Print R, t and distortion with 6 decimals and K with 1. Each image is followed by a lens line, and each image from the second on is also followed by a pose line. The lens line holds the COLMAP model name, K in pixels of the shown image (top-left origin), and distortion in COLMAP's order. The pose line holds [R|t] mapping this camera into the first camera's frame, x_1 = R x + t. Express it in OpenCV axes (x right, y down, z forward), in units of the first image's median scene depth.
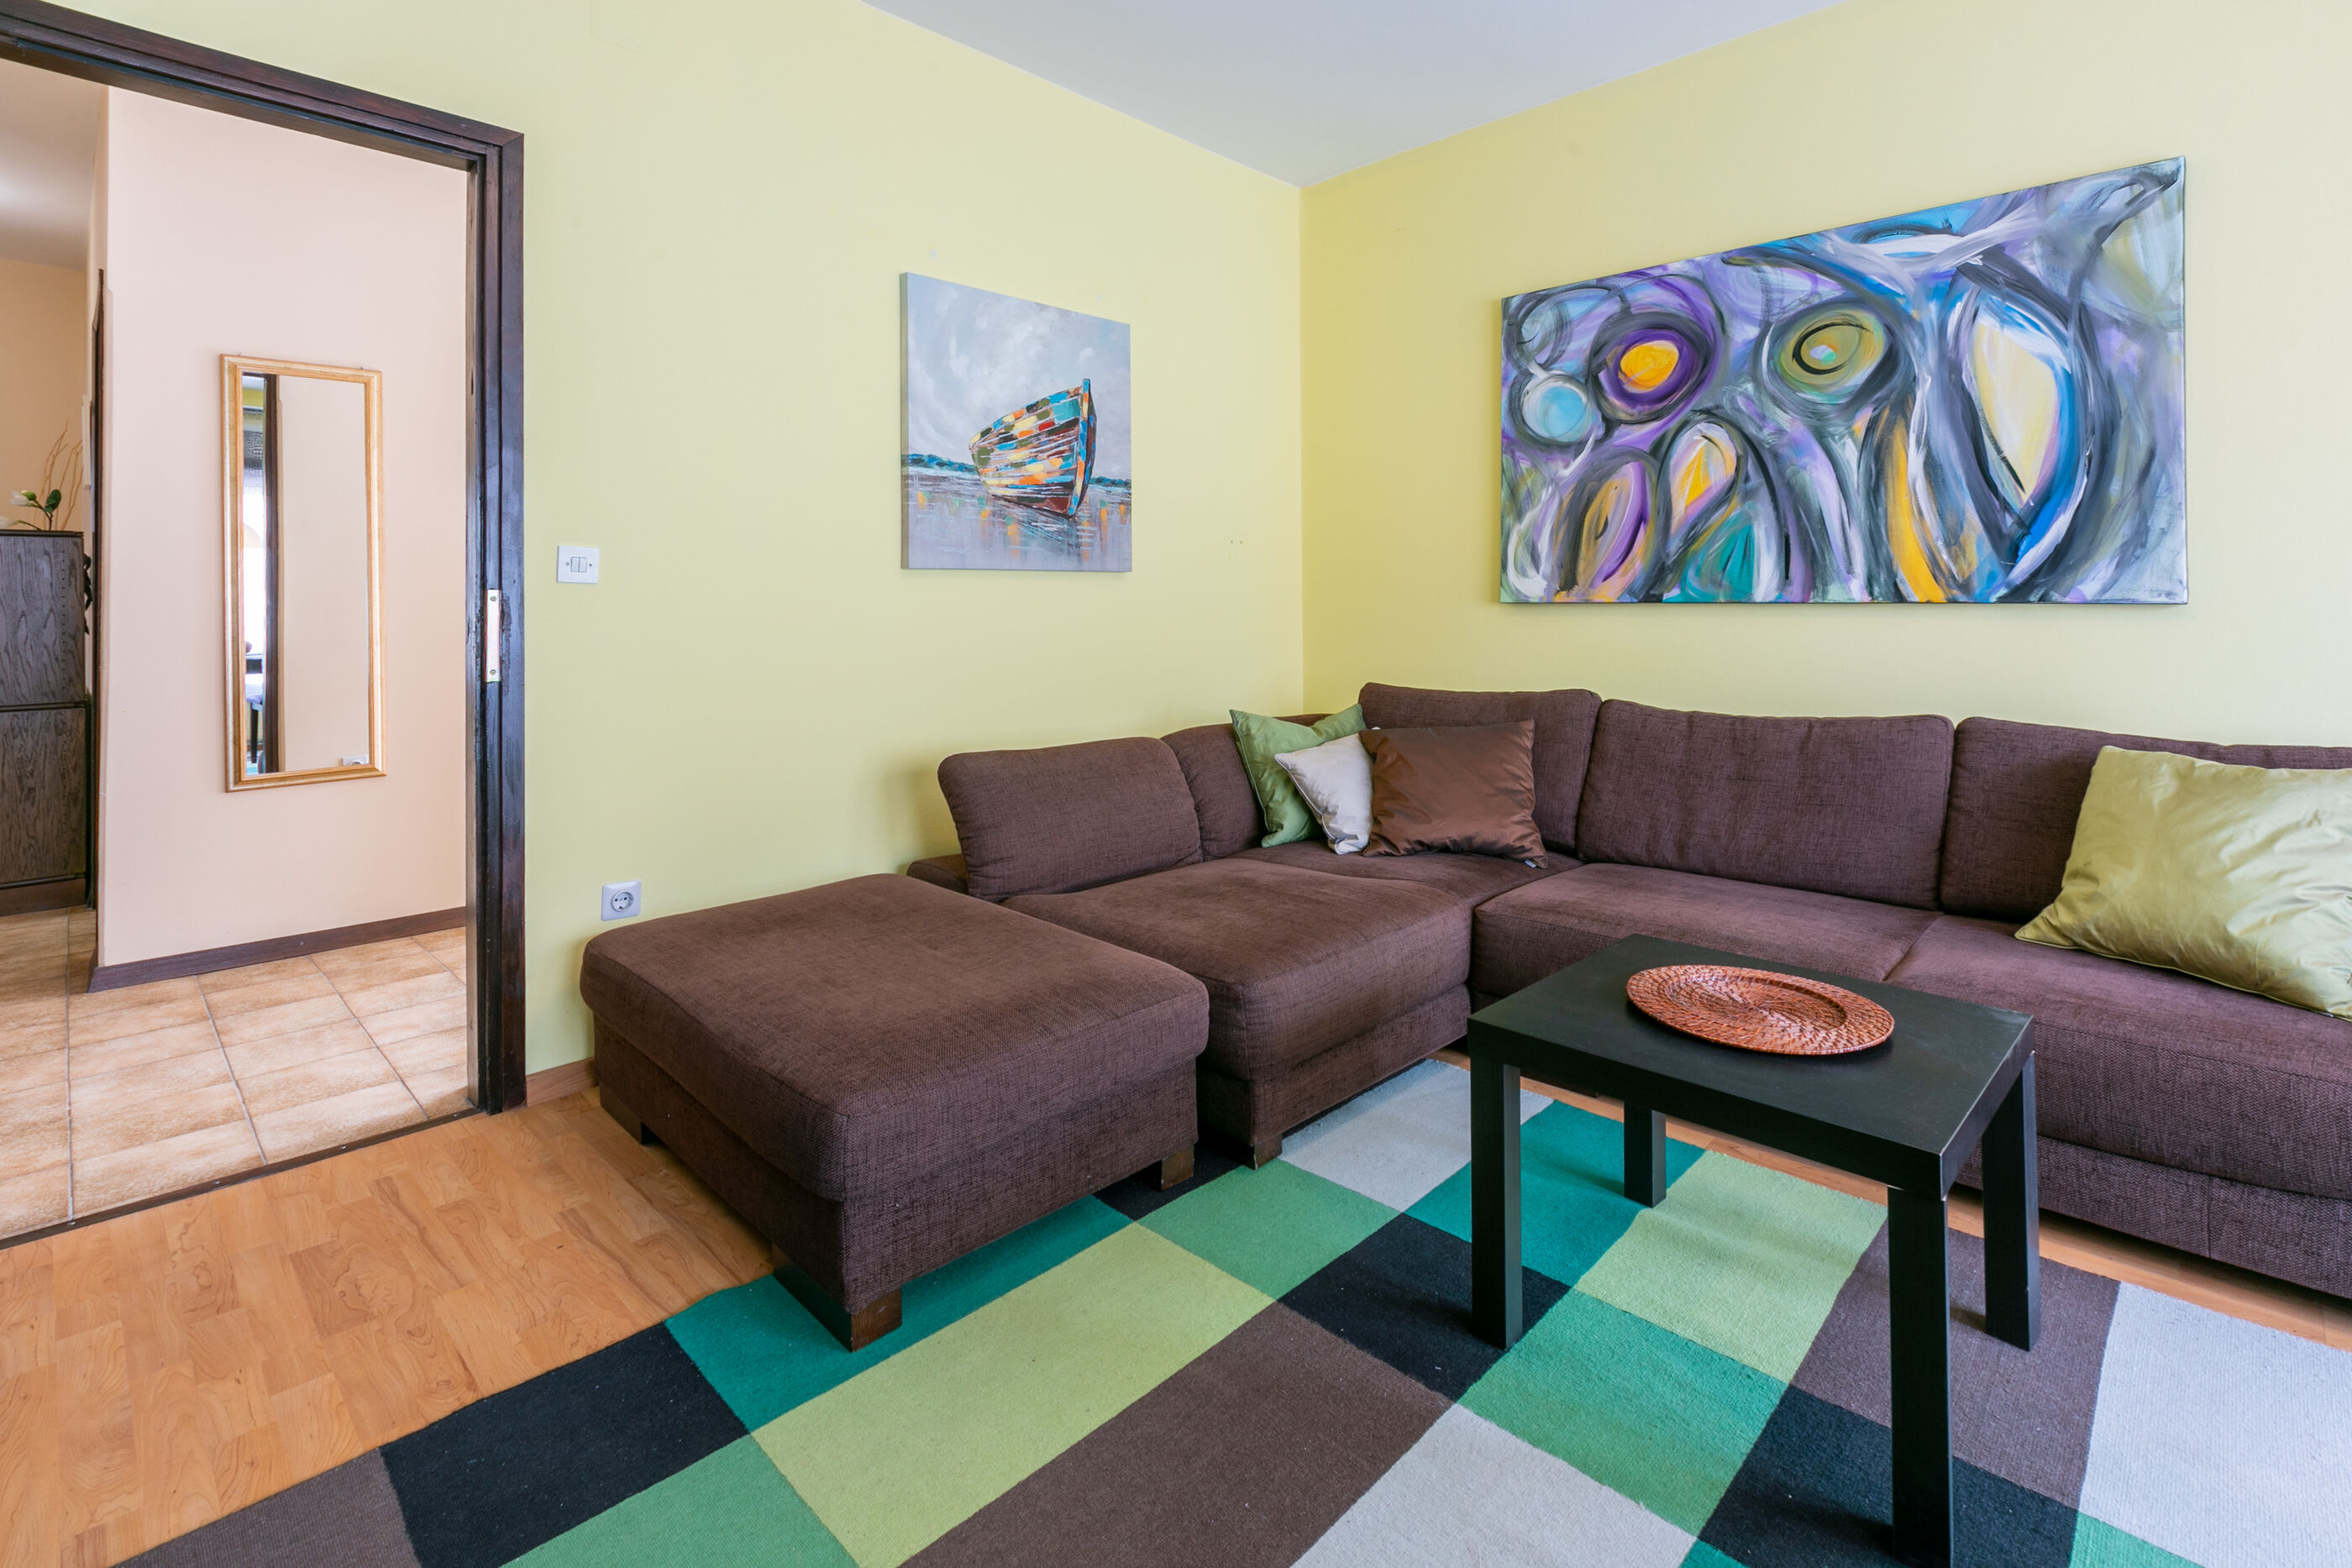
lens RADIAL K [[1060.2, 0, 1116.5], [0, 1060.2, 605.9], [0, 0, 1]] dist [0.003087, -0.001225]
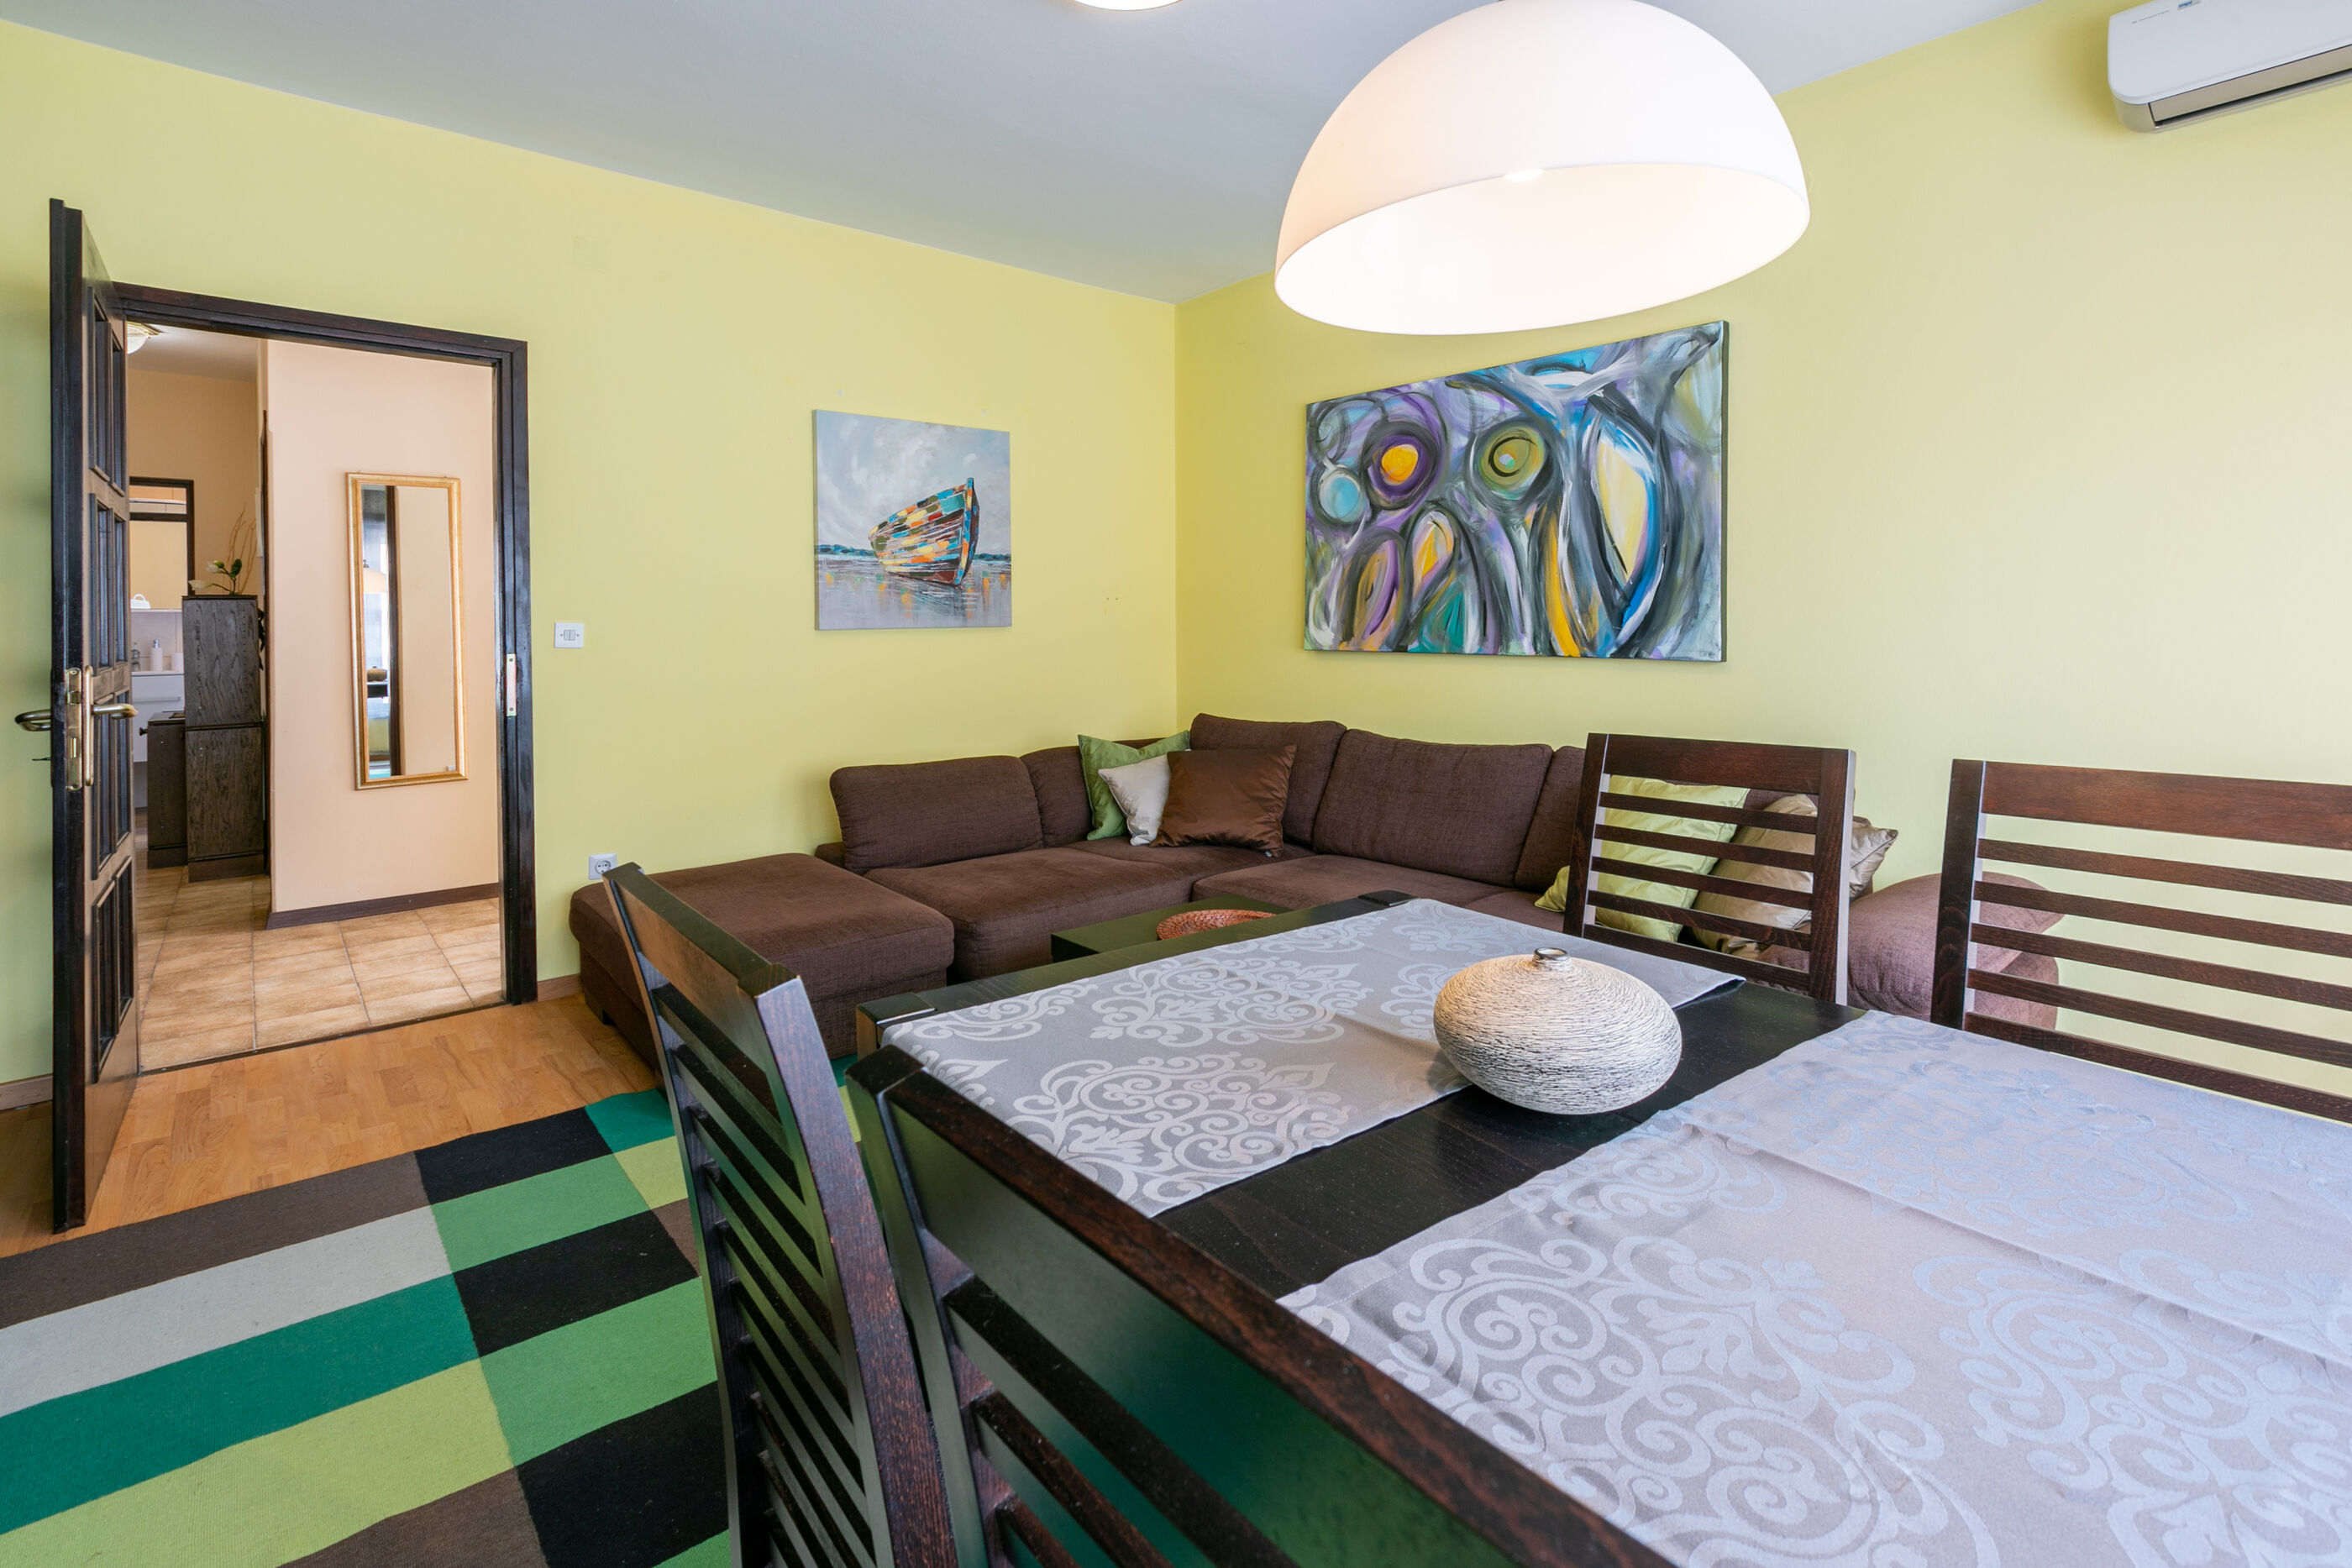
lens RADIAL K [[1060.2, 0, 1120.4], [0, 1060.2, 638.6], [0, 0, 1]] dist [0.003087, -0.001225]
pose [[0.995732, -0.002569, -0.092261, 0.309594], [0.004189, 0.999840, 0.017367, -0.045863], [0.092201, -0.017680, 0.995583, -0.308872]]
